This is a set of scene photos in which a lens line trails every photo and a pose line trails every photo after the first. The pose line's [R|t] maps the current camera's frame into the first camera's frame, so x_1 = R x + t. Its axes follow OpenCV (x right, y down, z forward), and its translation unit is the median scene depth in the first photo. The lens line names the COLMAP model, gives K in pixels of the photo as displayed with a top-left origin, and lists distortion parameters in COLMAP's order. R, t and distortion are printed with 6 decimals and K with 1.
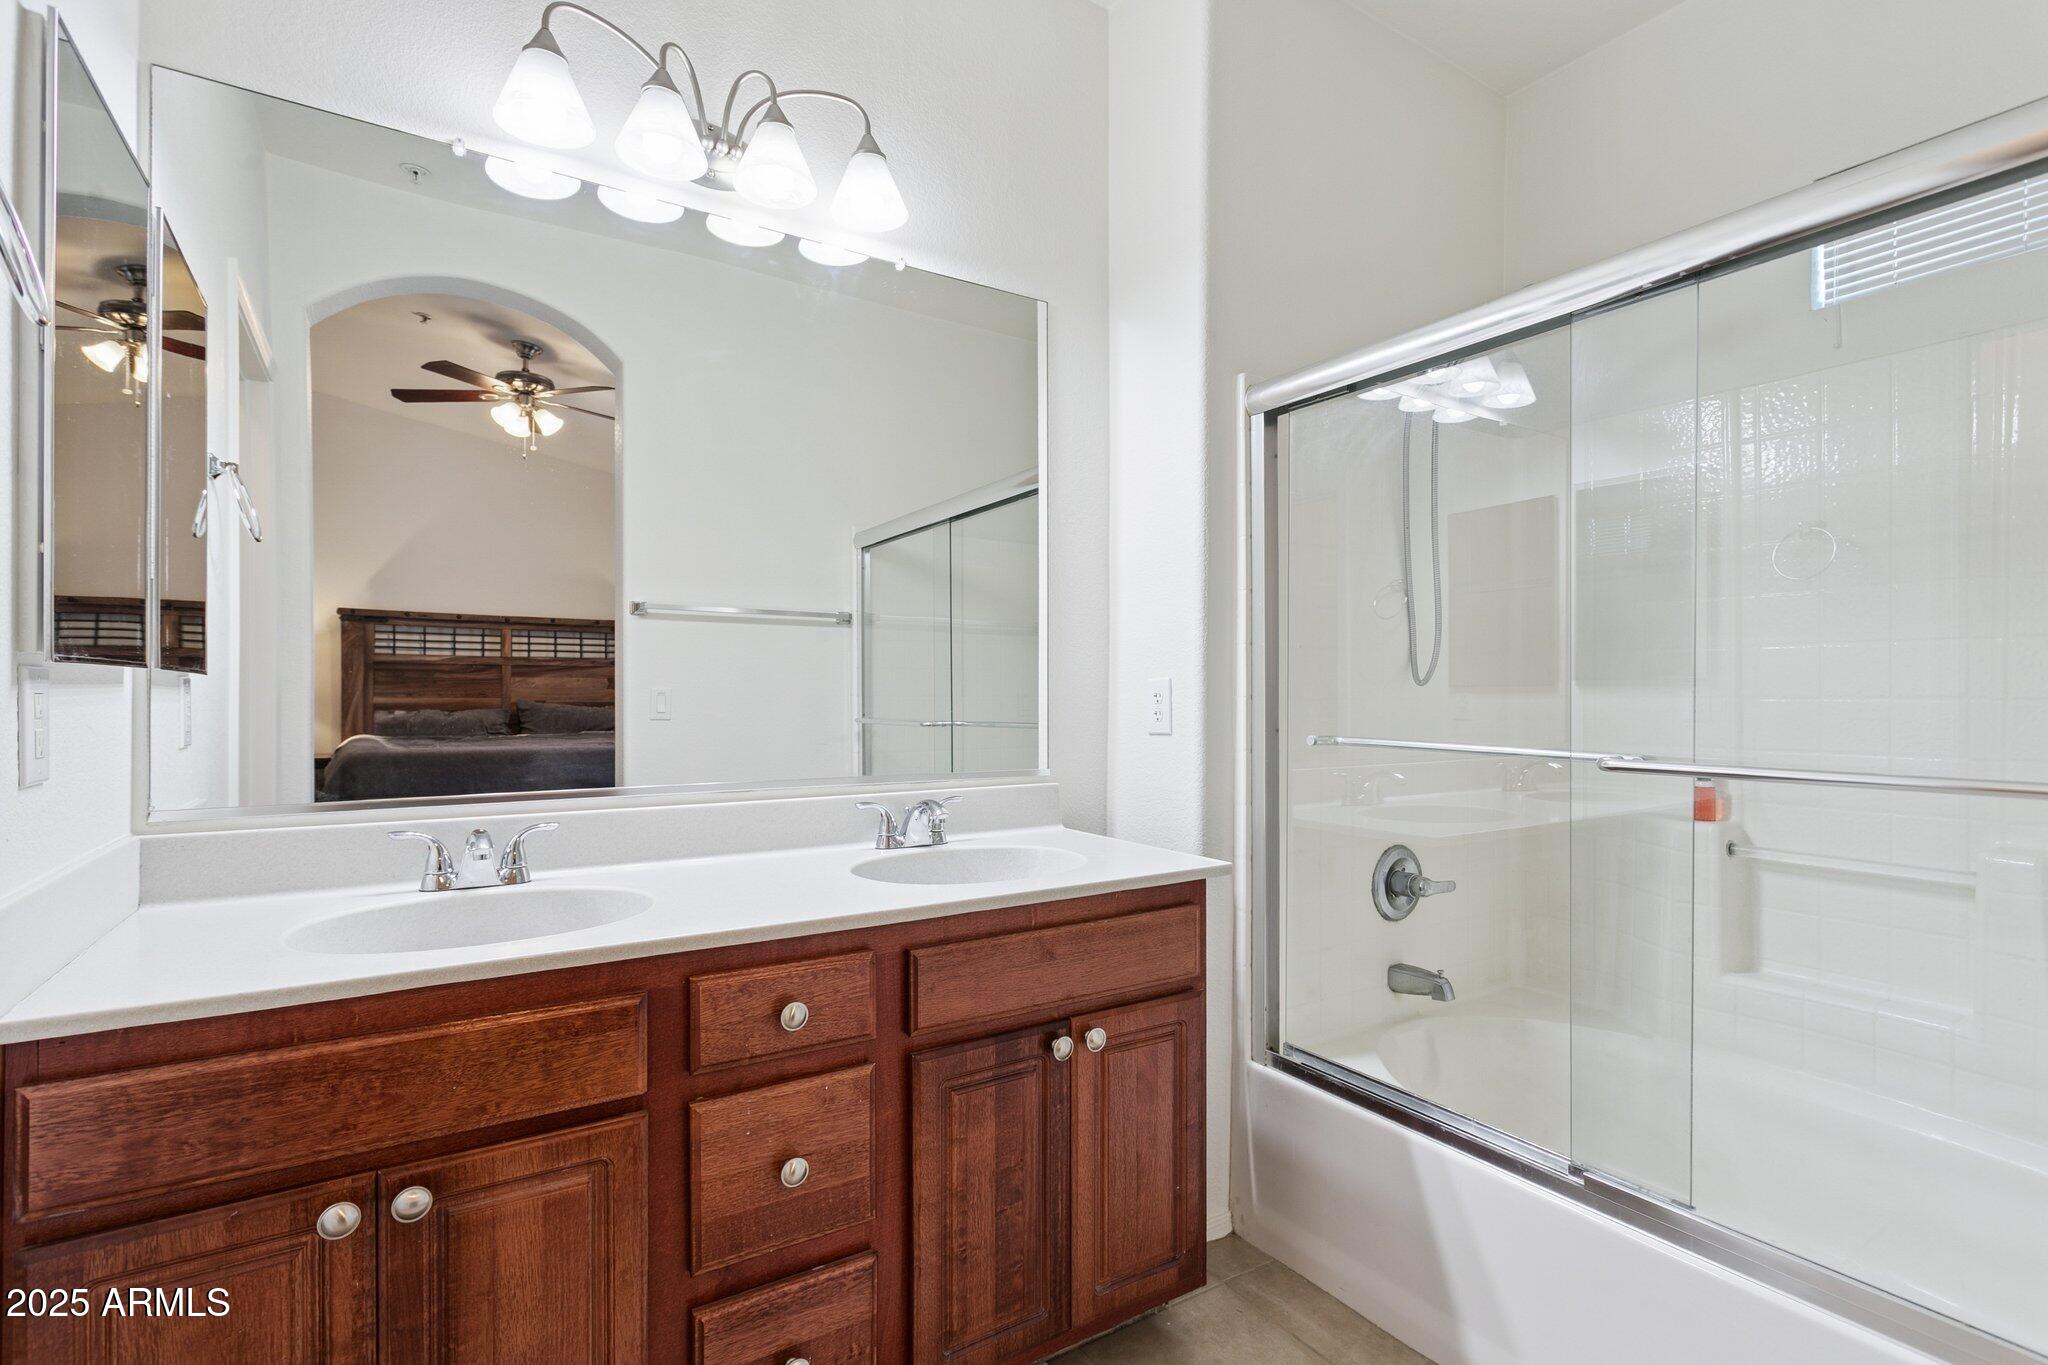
lens RADIAL K [[970.8, 0, 1024.3], [0, 970.8, 690.3], [0, 0, 1]] dist [0.001622, 0.000277]
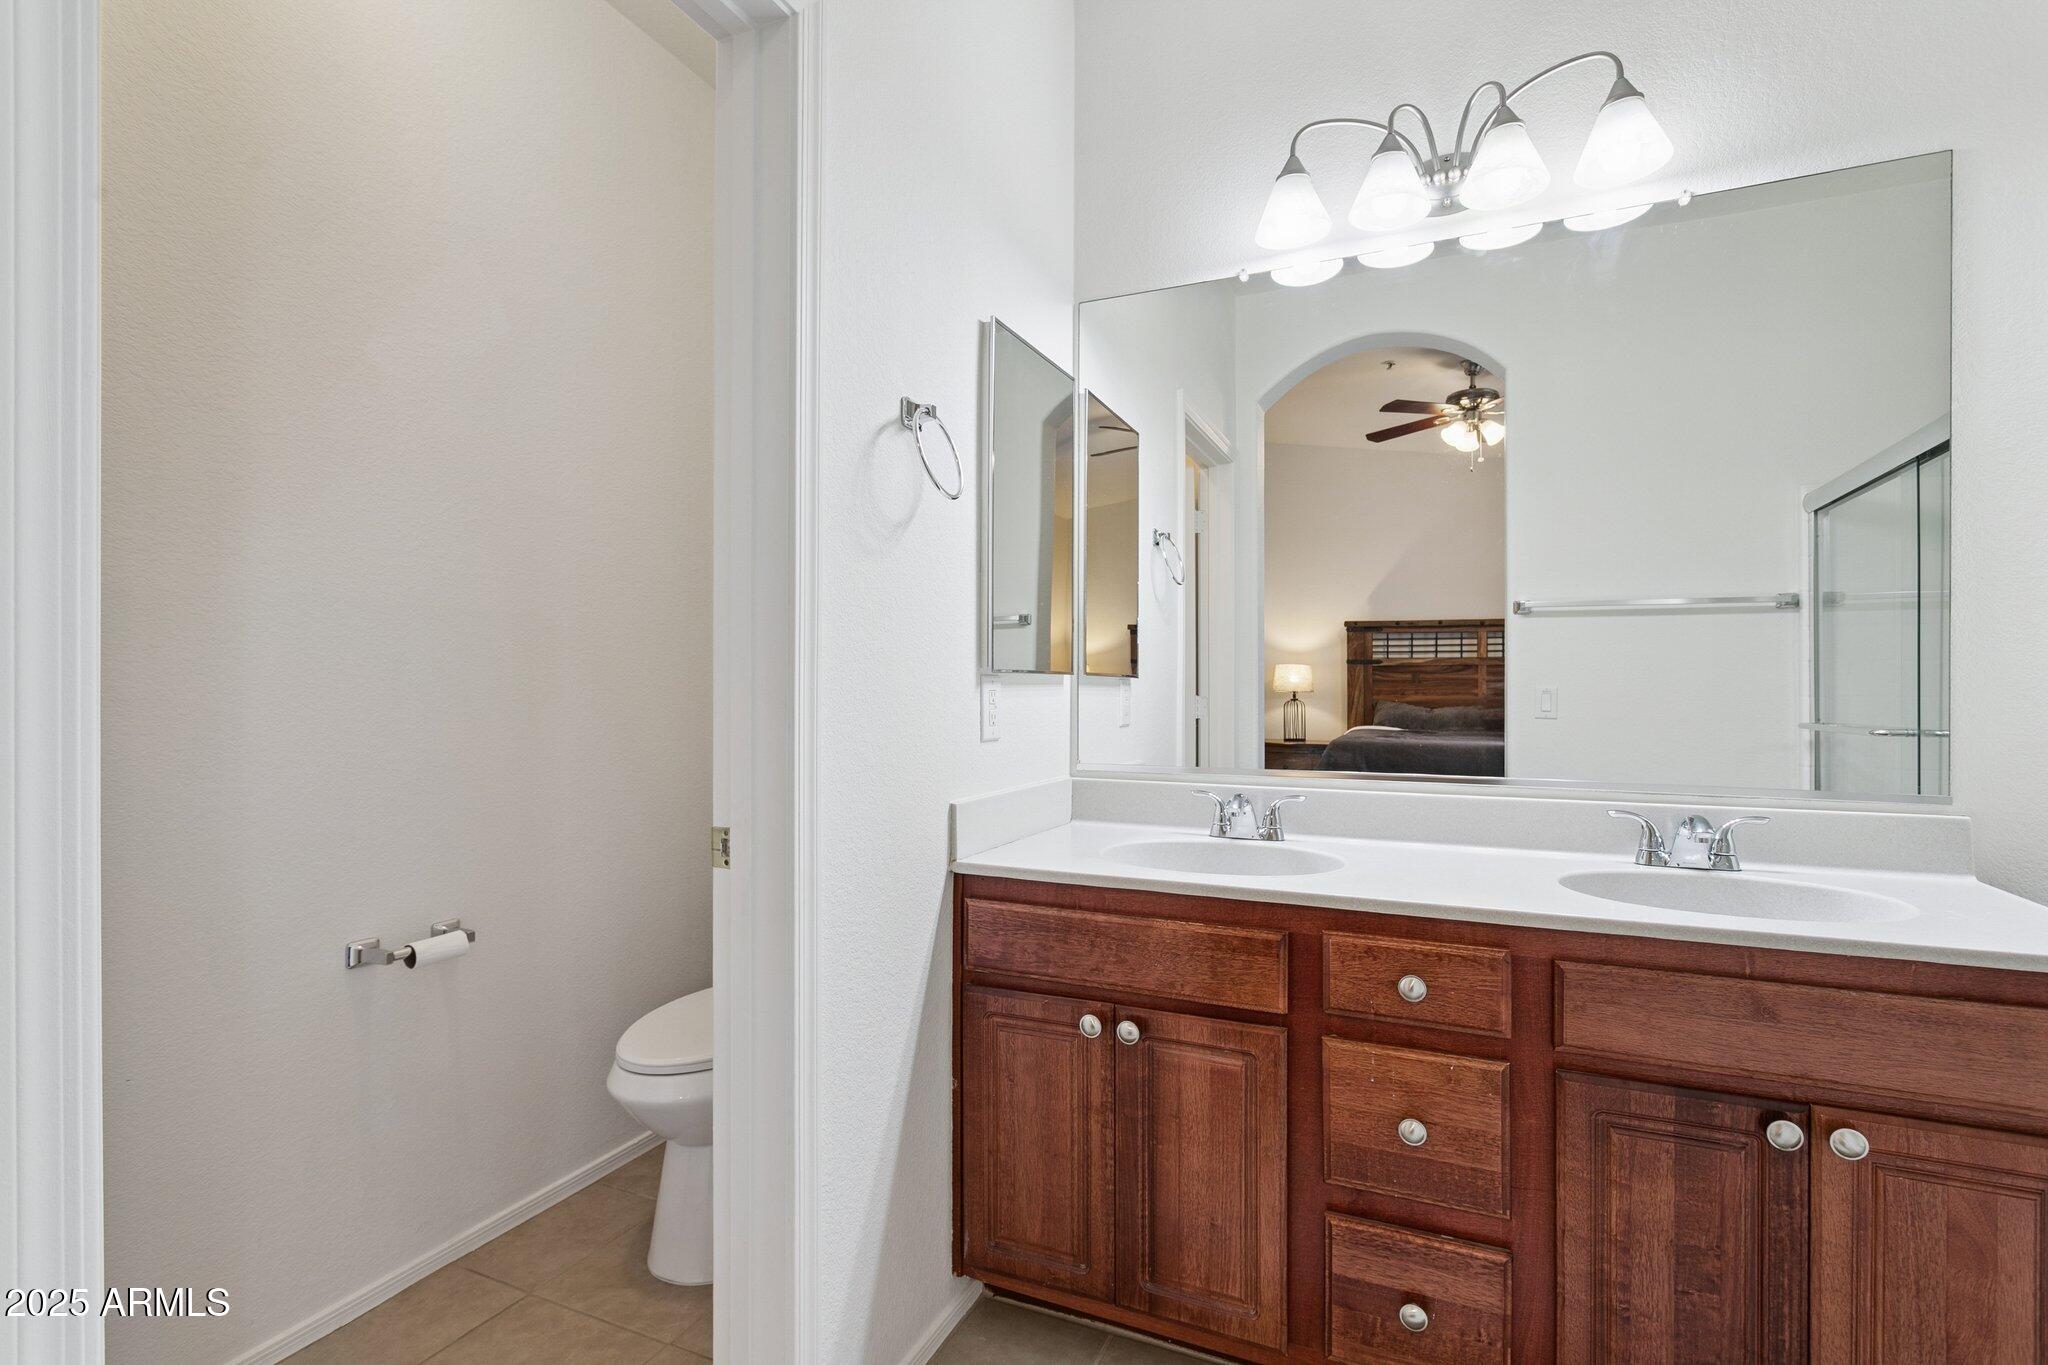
lens RADIAL K [[970.8, 0, 1024.3], [0, 970.8, 690.3], [0, 0, 1]] dist [0.001622, 0.000277]
pose [[0.544220, 0.000342, -0.838943, 0.387984], [0.000494, 1.000000, 0.000728, 0.001259], [0.838943, -0.000810, 0.544219, 0.040100]]
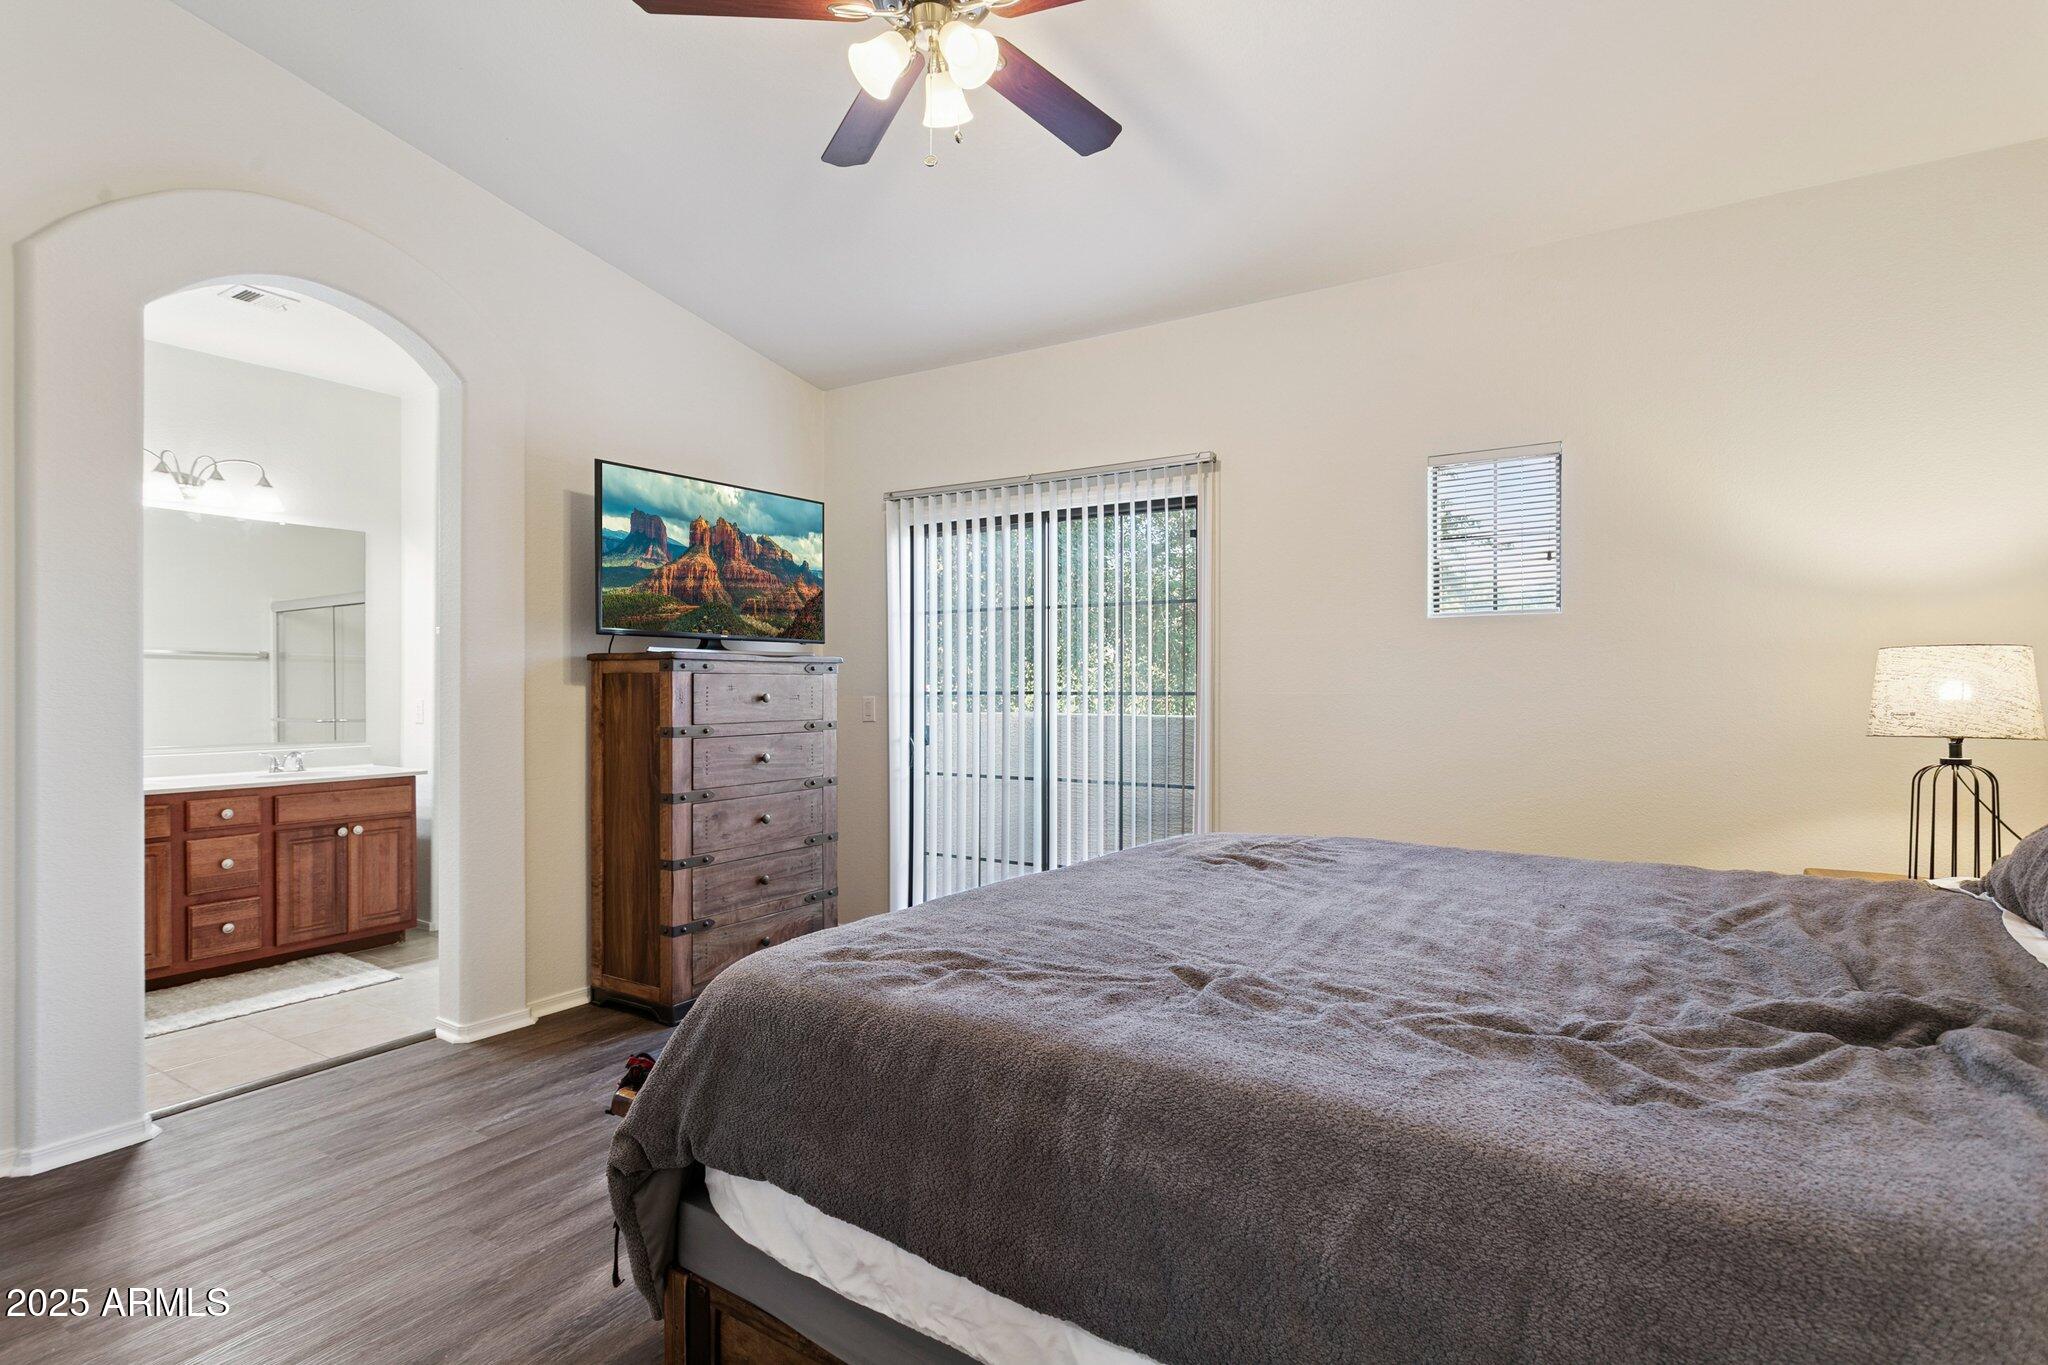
lens RADIAL K [[1027.8, 0, 1024.0], [0, 1027.8, 682.5], [0, 0, 1]] dist [-0.000949, -0.000164]
pose [[0.908659, -0.002844, 0.417529, 0.630177], [0.002416, 0.999996, 0.001554, -0.075581], [-0.417532, -0.000403, 0.908662, -2.712486]]
